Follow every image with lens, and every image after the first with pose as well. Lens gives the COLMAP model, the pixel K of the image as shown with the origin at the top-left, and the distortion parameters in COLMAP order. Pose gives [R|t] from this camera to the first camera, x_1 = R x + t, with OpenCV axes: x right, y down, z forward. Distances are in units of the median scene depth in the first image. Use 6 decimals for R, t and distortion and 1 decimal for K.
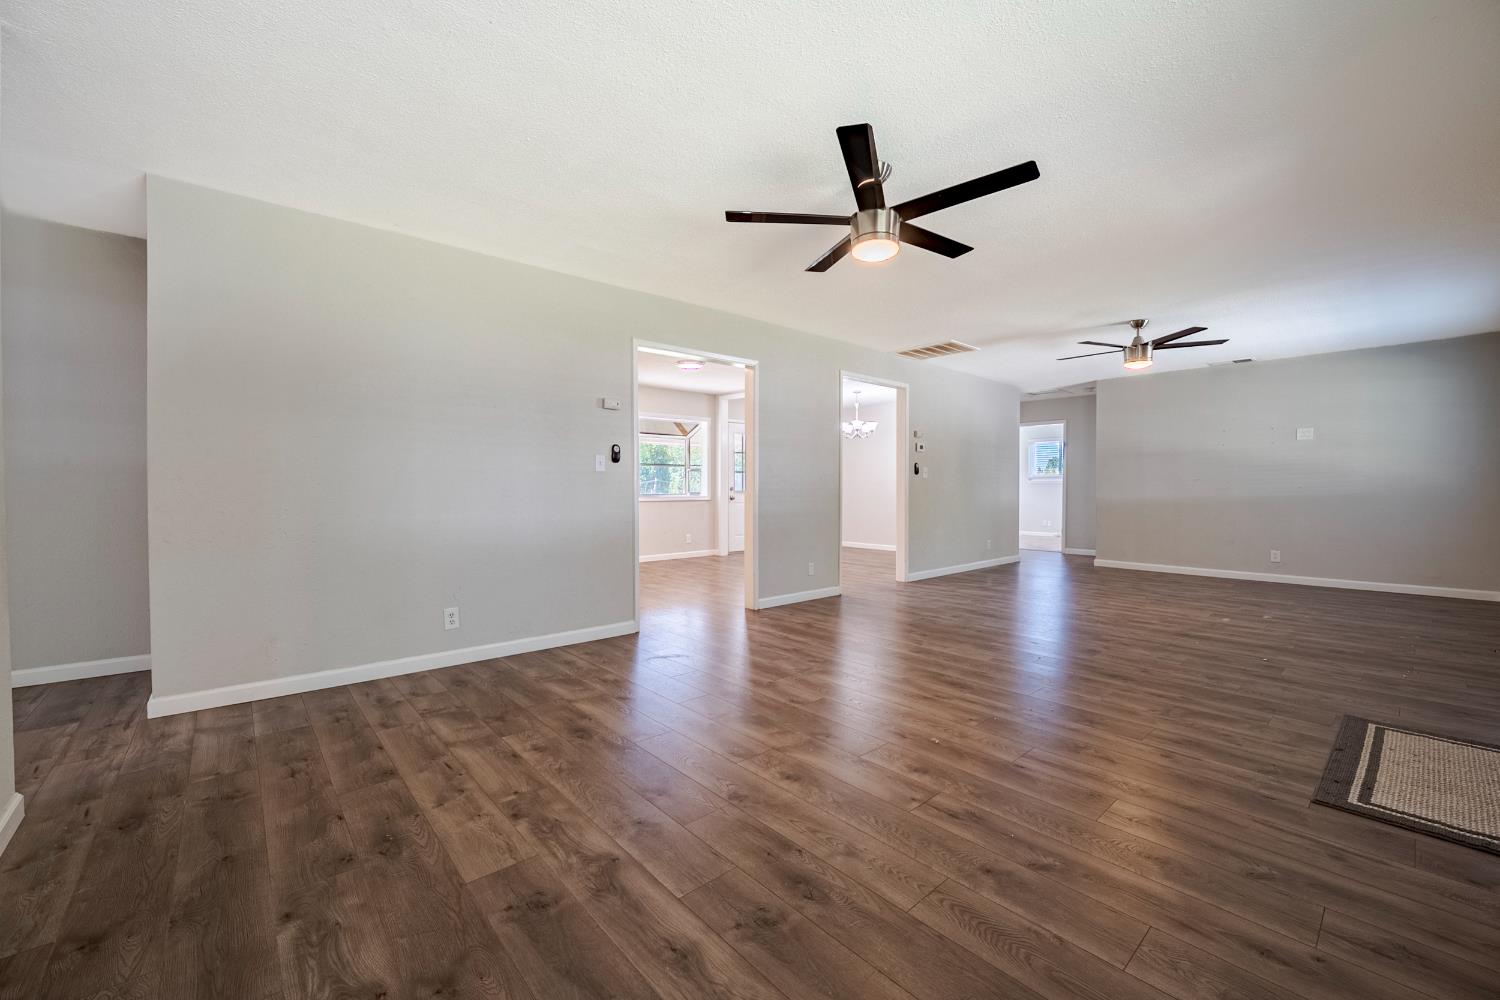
lens RADIAL K [[597.1, 0, 750.8], [0, 597.1, 496.7], [0, 0, 1]] dist [-0.013861, 0.000401]
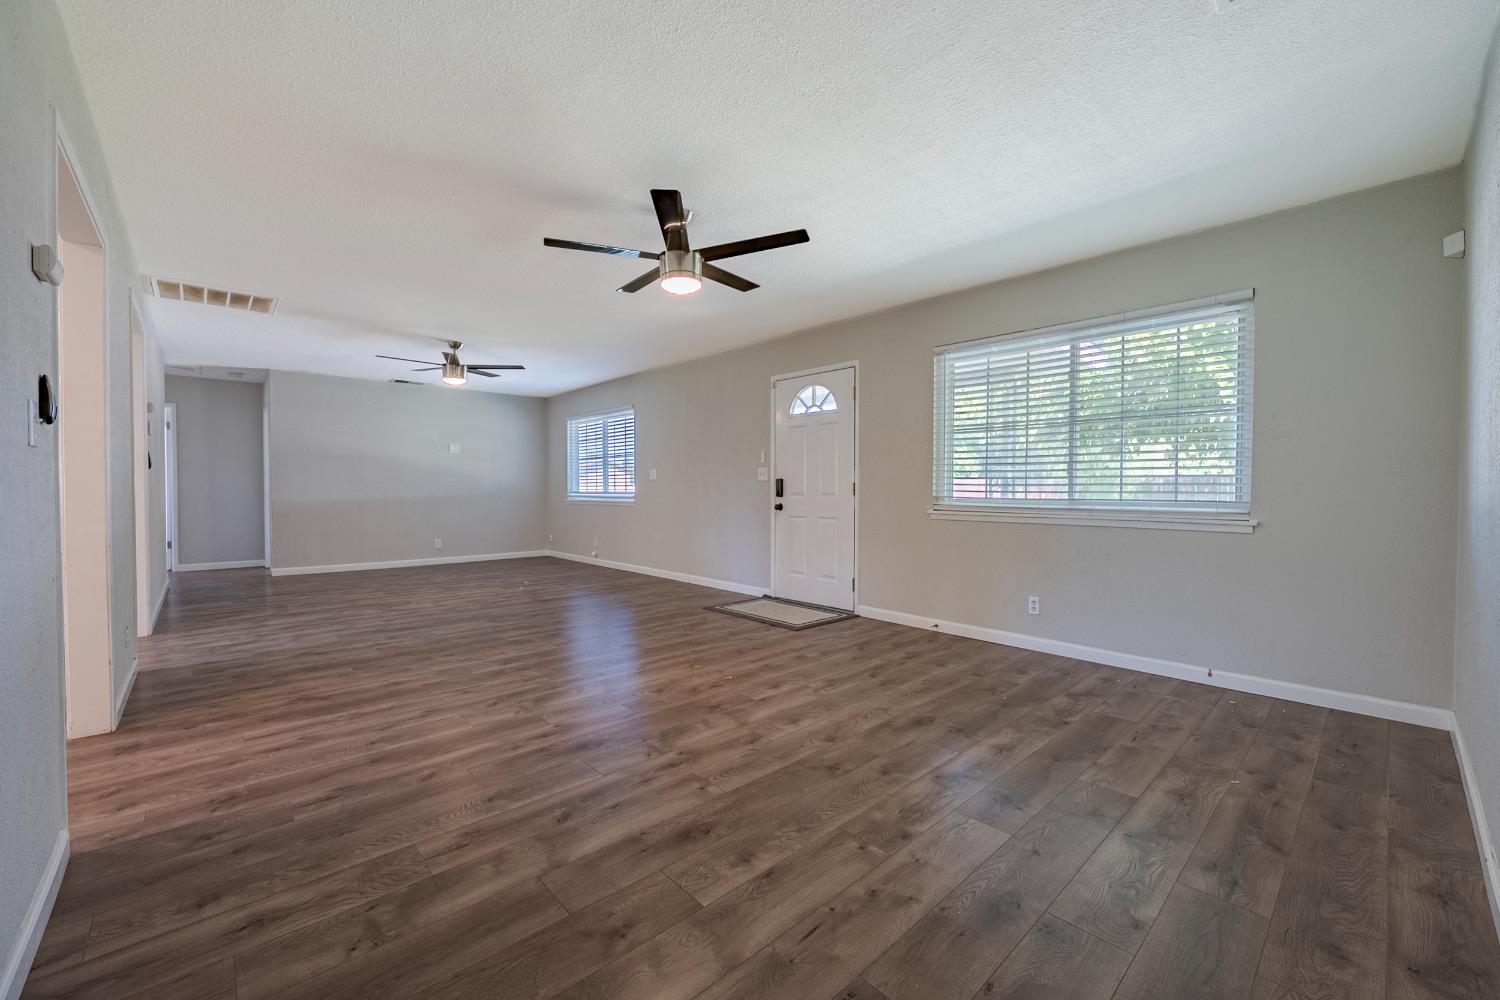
lens RADIAL K [[595.3, 0, 746.3], [0, 595.3, 498.5], [0, 0, 1]] dist [-0.014536, 0.000686]
pose [[-0.018569, -0.015613, 0.999706, -1.075947], [0.013609, 0.999781, 0.015867, -0.017504], [-0.999735, 0.013899, -0.018352, 1.022670]]
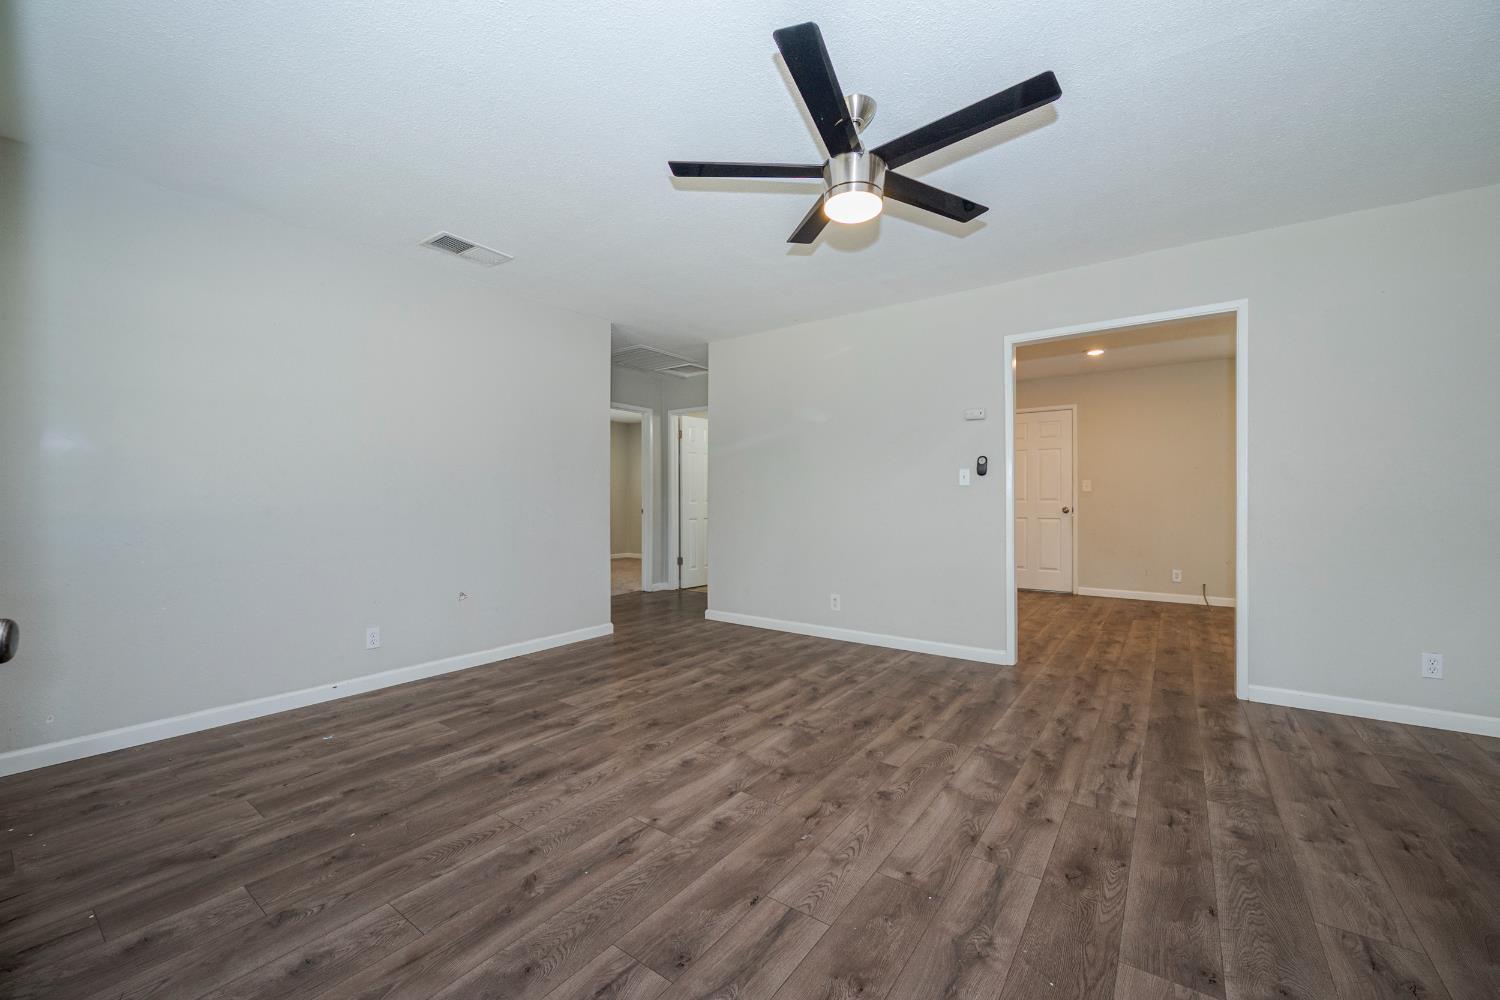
lens RADIAL K [[595.3, 0, 746.3], [0, 595.3, 498.5], [0, 0, 1]] dist [-0.014536, 0.000686]
pose [[0.215877, -0.002260, -0.976418, 1.080198], [-0.014944, 0.999873, -0.005618, -0.018191], [0.976306, 0.015804, 0.215815, 0.788945]]
